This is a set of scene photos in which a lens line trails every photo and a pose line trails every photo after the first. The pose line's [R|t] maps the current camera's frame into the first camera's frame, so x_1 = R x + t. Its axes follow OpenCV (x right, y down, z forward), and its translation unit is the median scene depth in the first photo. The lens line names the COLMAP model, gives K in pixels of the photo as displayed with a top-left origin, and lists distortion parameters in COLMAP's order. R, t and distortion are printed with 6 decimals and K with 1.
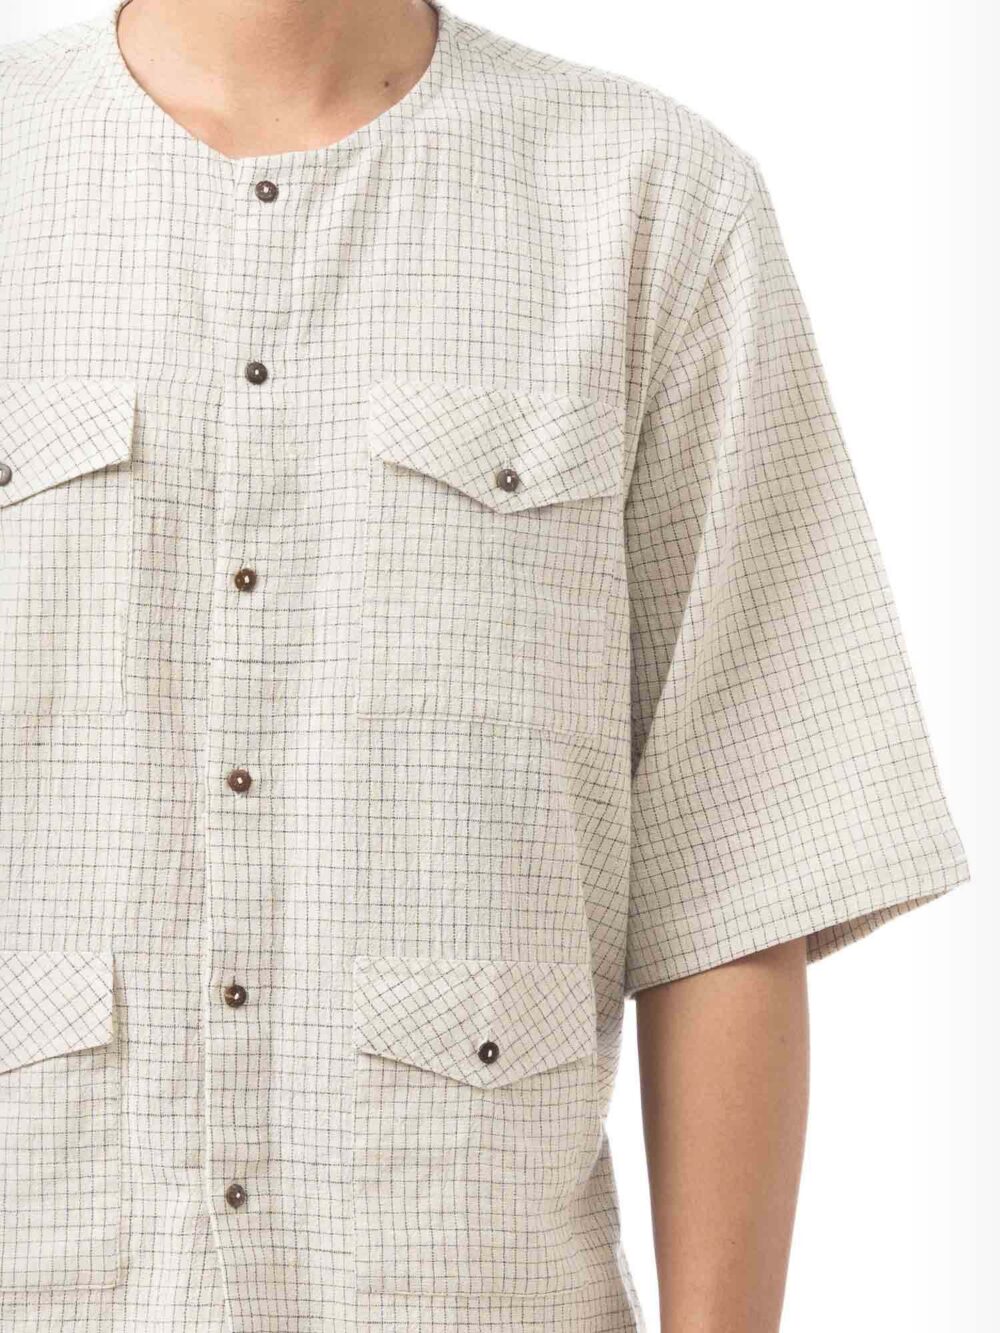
lens RADIAL K [[6841.9, 0, 524.6], [0, 6841.9, 546.8], [0, 0, 1]] dist [0.037867, 0.000000]
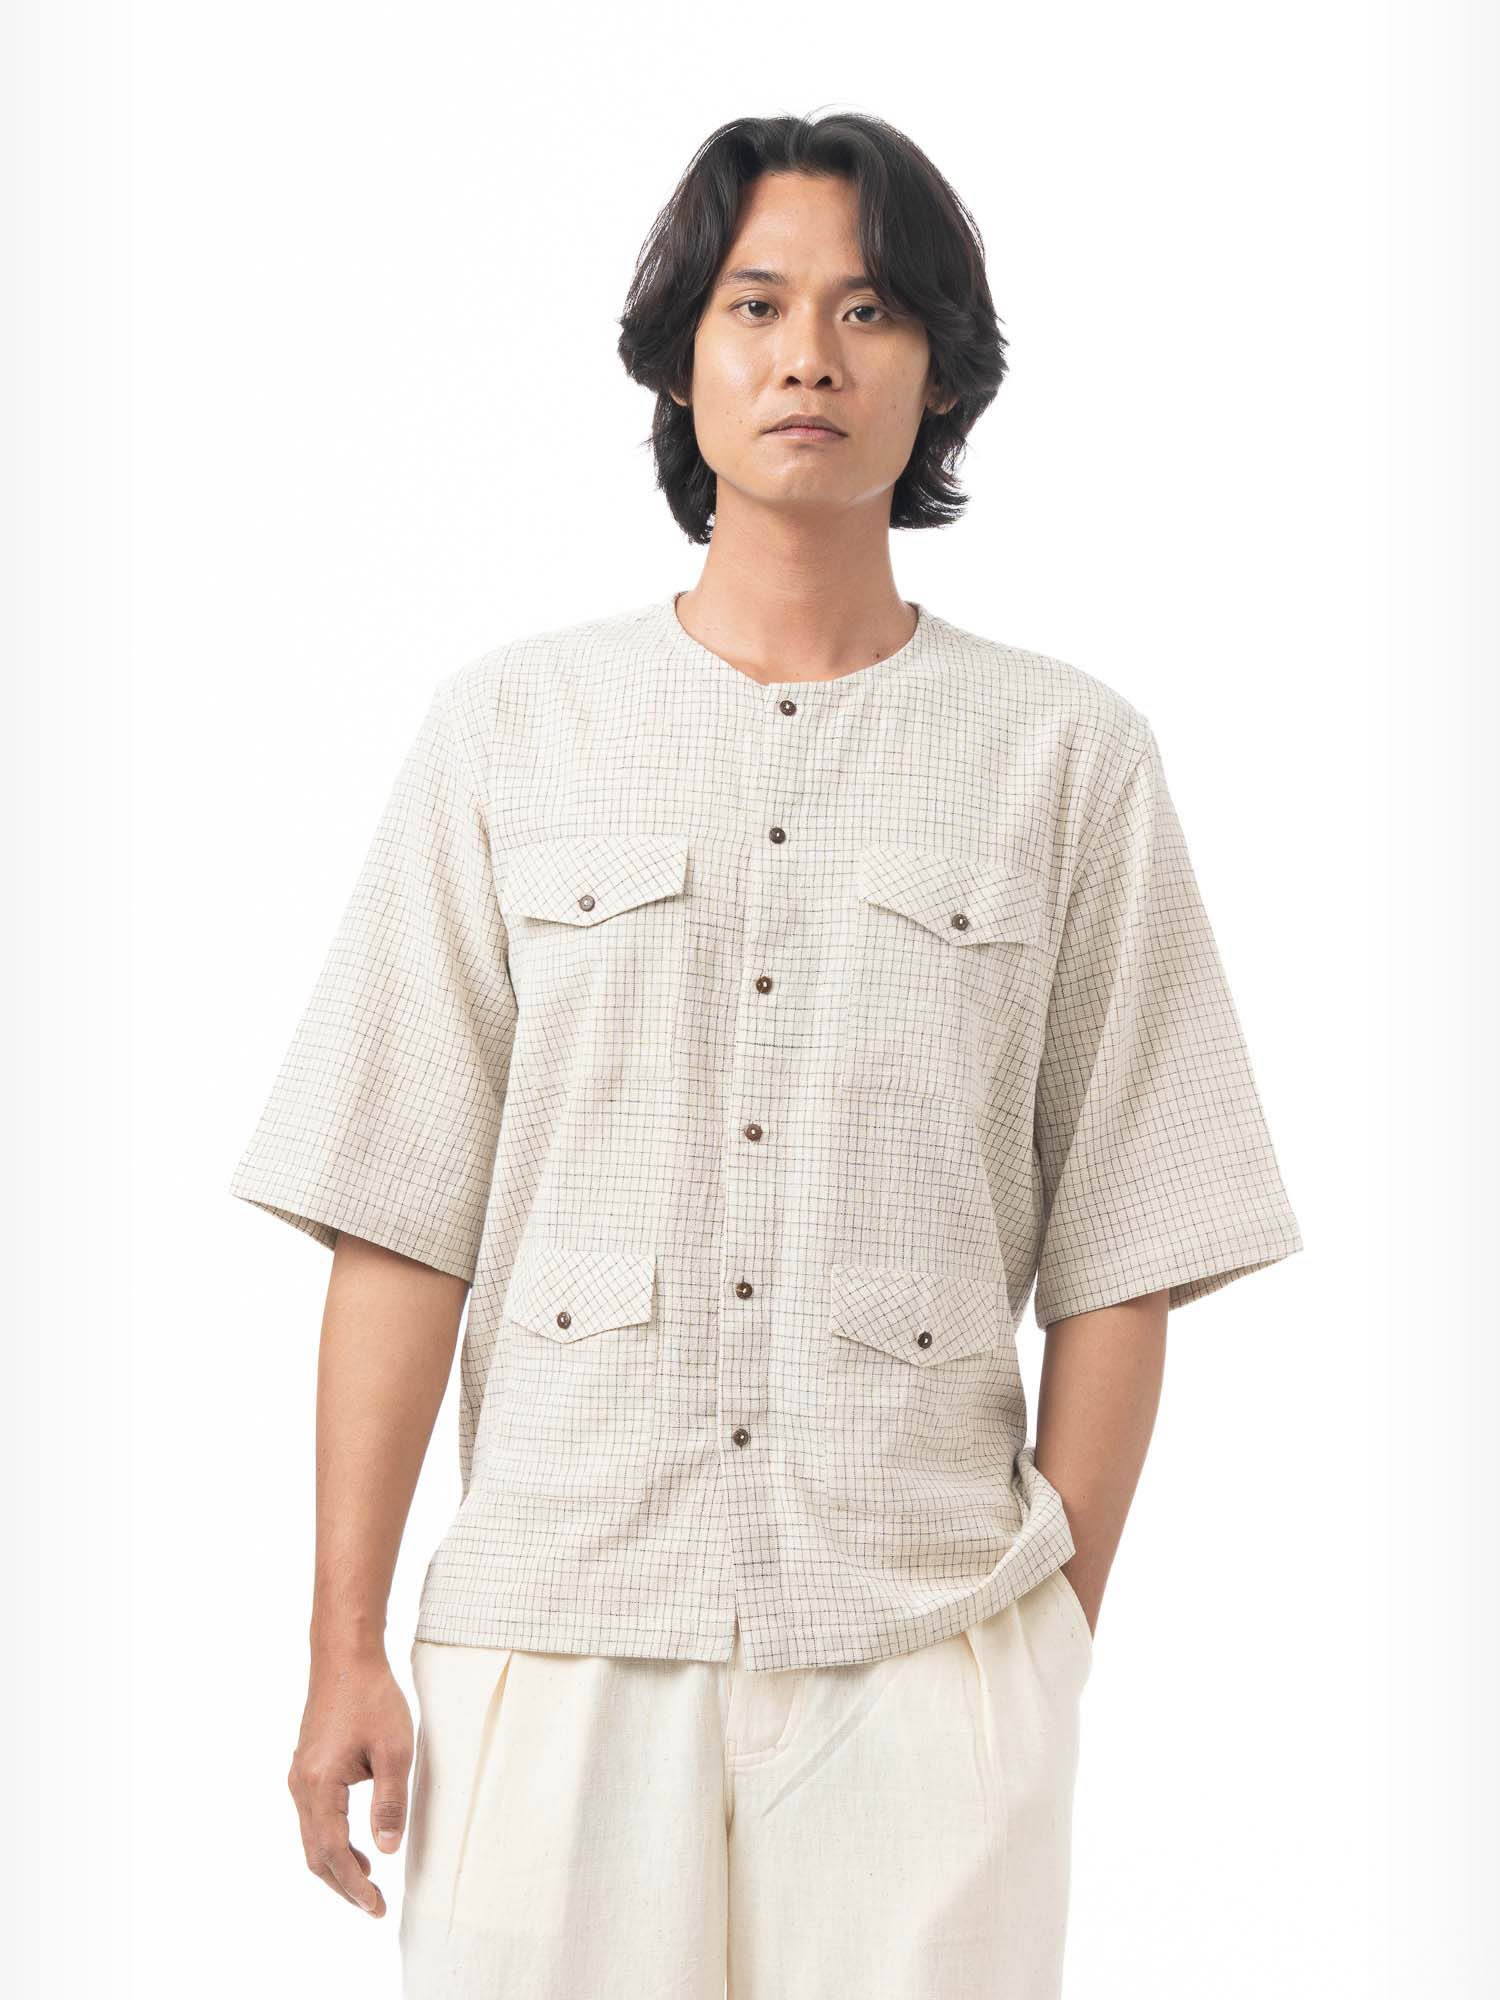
lens RADIAL K [[10265.5, 0, 747.3], [0, 10265.5, 1005.9], [0, 0, 1]] dist [0.037867, 0.000000]
pose [[0.998984, 0.036613, -0.026273, 0.009637], [-0.038794, 0.995367, -0.087969, 0.188017], [0.022931, 0.088899, 0.995777, -1.027990]]
